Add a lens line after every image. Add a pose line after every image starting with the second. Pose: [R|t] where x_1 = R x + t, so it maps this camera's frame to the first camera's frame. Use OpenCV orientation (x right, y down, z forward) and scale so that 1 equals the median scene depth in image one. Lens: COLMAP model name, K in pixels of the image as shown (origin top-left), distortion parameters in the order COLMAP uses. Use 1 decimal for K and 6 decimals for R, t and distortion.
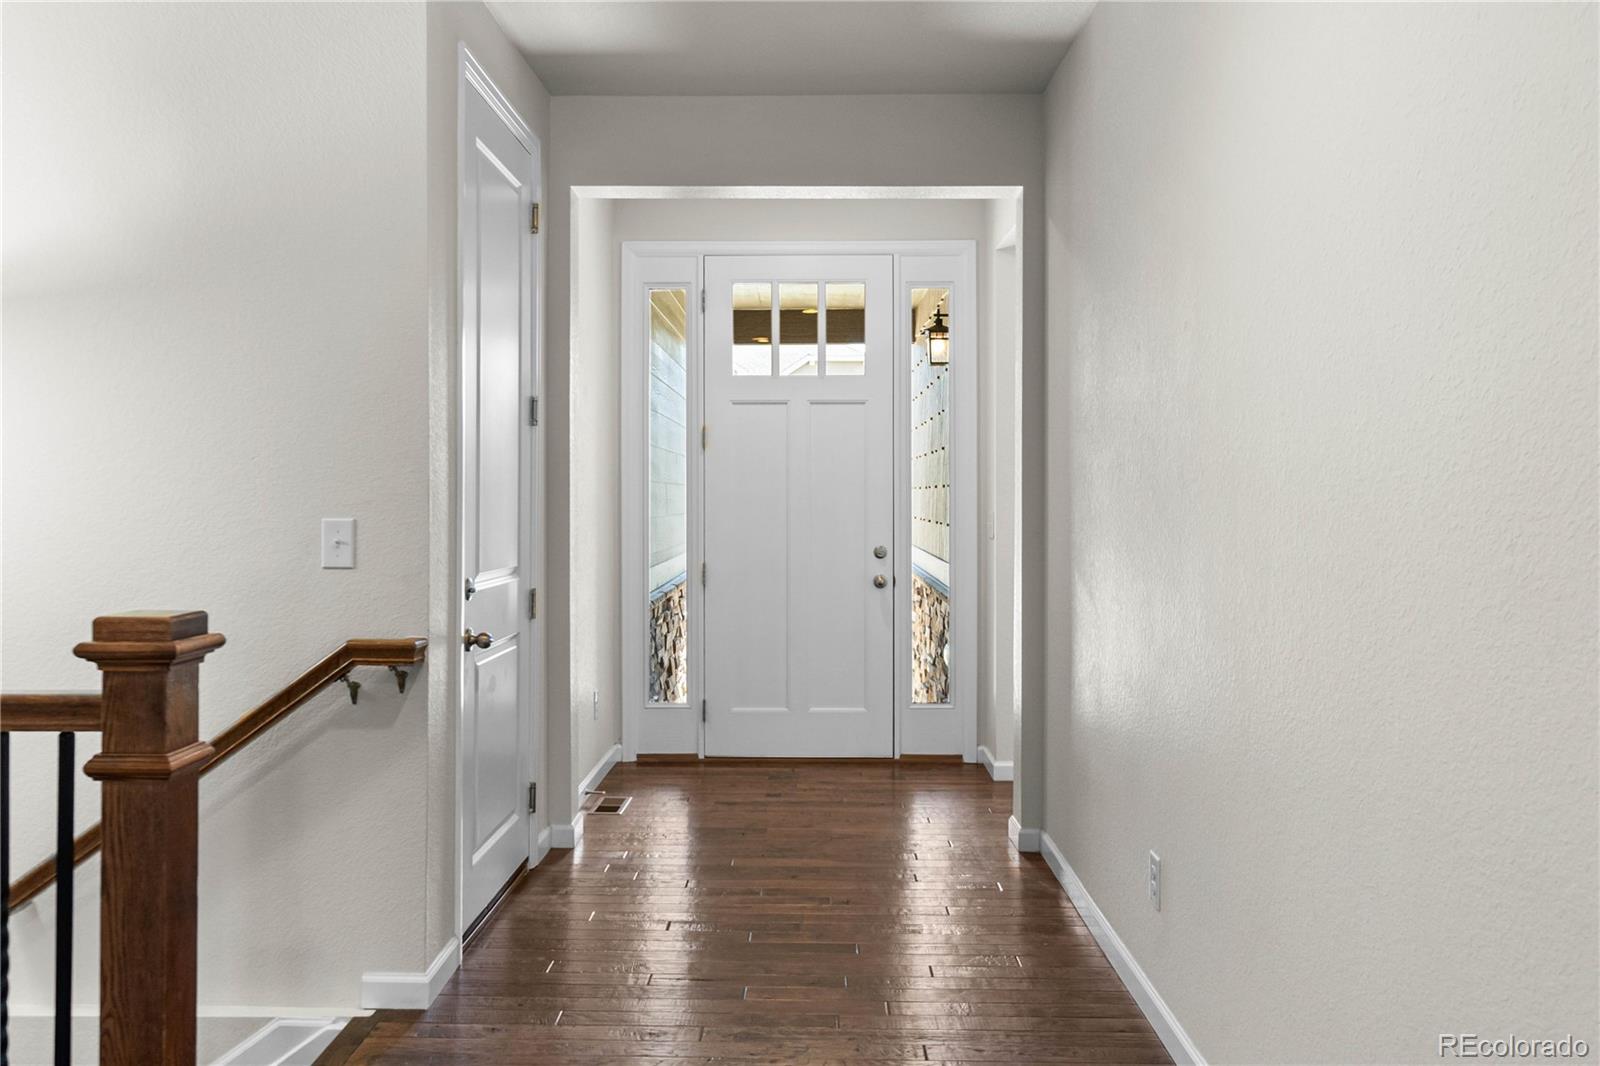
lens RADIAL K [[1255.1, 0, 800.7], [0, 1255.1, 523.2], [0, 0, 1]] dist [-0.010004, 0.000940]
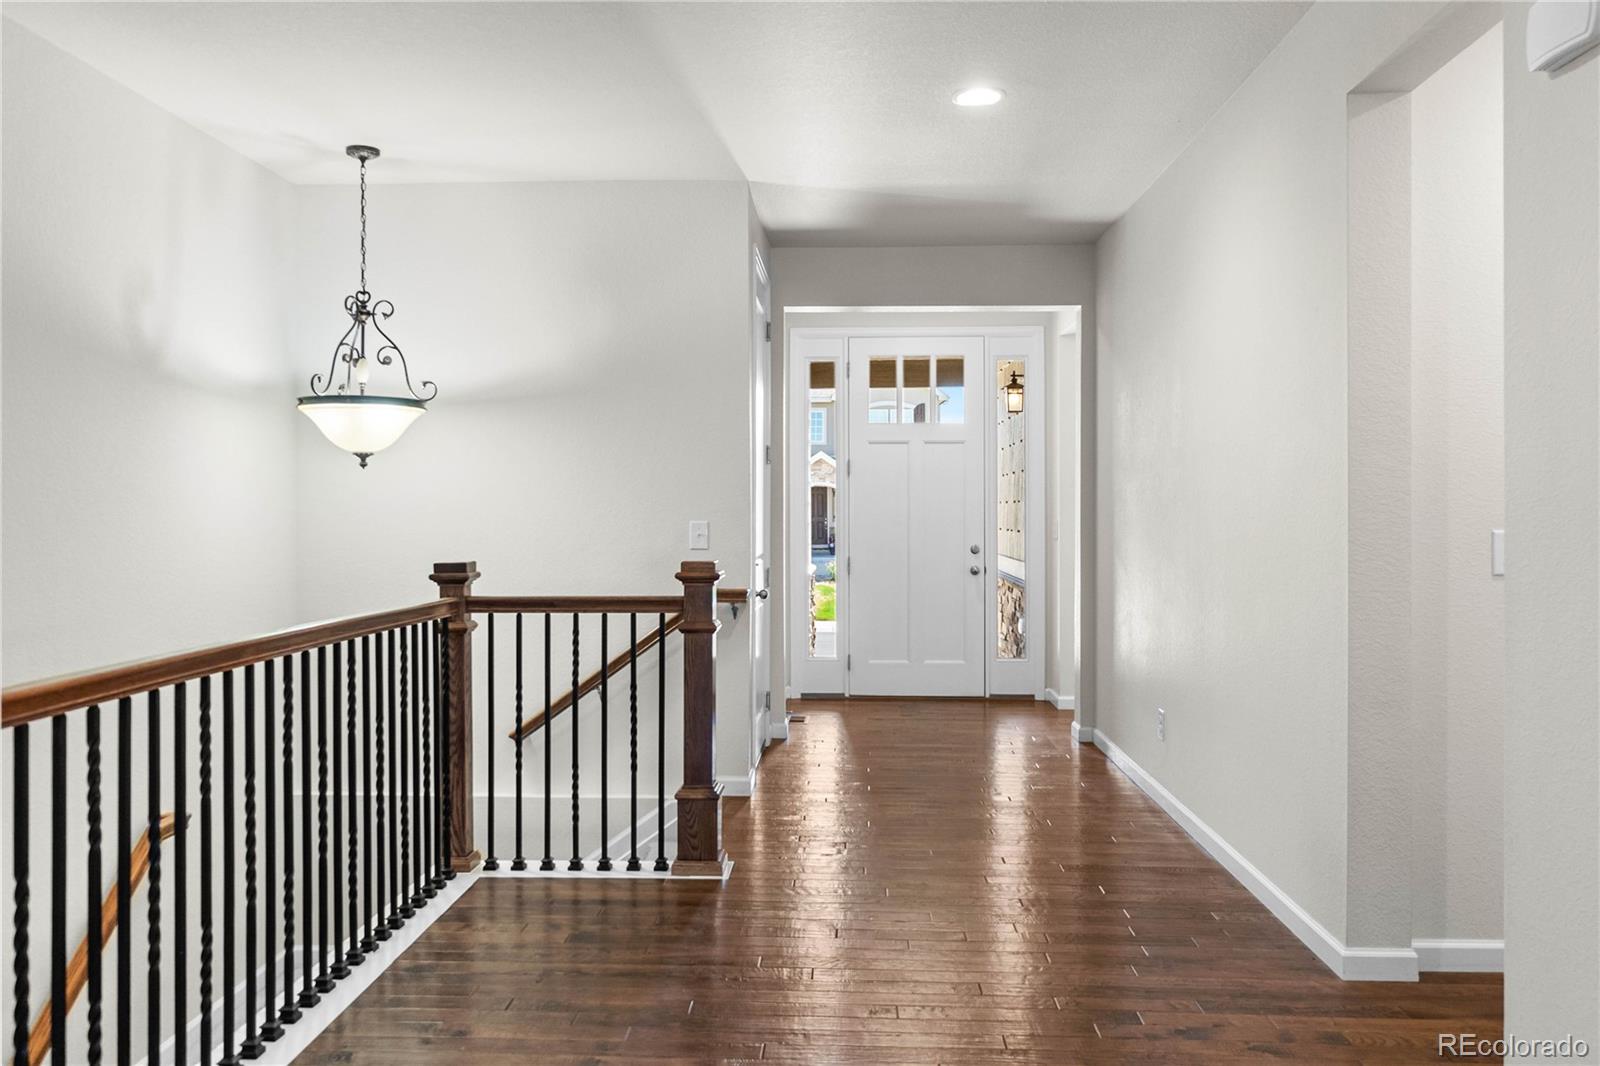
lens RADIAL K [[1255.1, 0, 798.7], [0, 1255.1, 526.1], [0, 0, 1]] dist [-0.010004, 0.000940]
pose [[0.999473, 0.001628, -0.032434, -0.093235], [-0.001901, 0.999963, -0.008393, 0.009929], [0.032419, 0.008450, 0.999439, -0.427072]]
